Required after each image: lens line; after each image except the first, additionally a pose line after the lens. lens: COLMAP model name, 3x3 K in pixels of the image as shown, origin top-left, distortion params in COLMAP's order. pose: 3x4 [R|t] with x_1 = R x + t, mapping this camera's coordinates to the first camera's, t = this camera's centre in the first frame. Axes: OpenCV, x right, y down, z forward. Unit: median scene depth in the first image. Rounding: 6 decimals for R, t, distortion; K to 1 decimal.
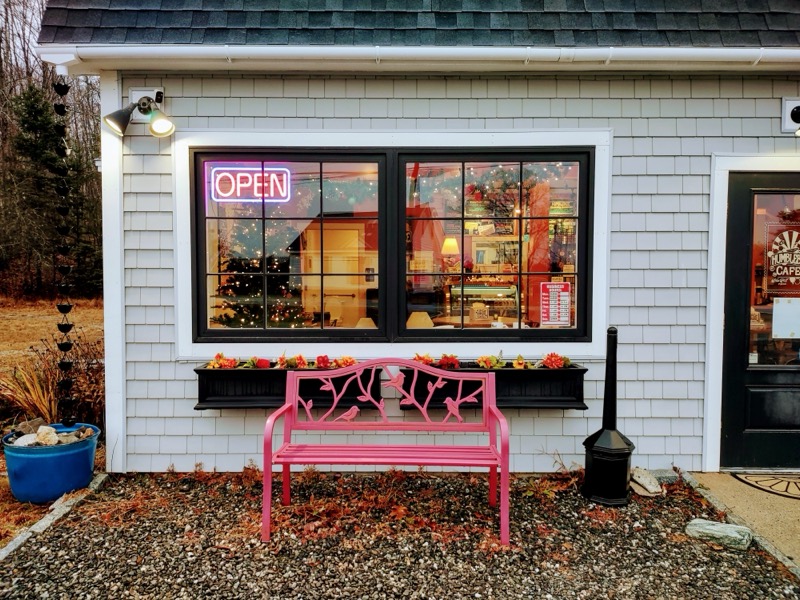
lens RADIAL K [[608.3, 0, 400.0], [0, 608.3, 300.0], [0, 0, 1]] dist [-0.002107, -0.002740]
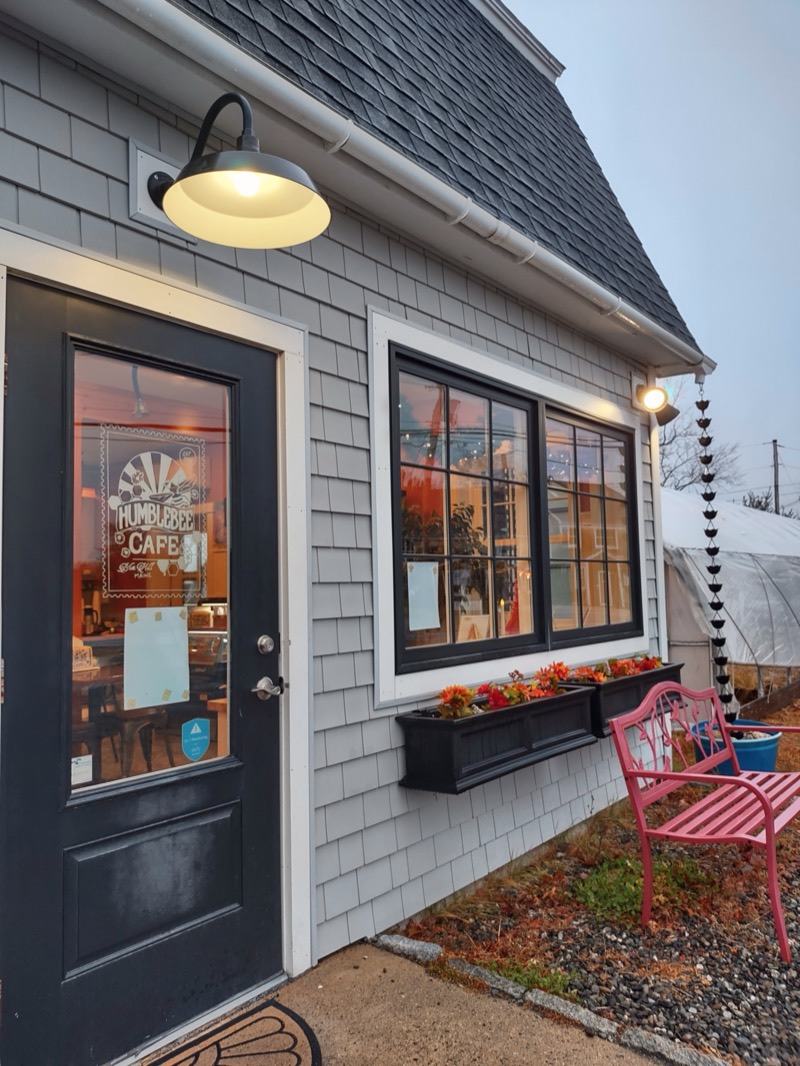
lens RADIAL K [[810.6, 0, 400.0], [0, 810.6, 533.0], [0, 0, 1]] dist [-0.002107, -0.002740]
pose [[0.620585, 0.039855, 0.783126, 0.301745], [0.059824, 0.993390, -0.097963, 0.009645], [-0.781854, 0.107644, 0.614099, 0.516376]]
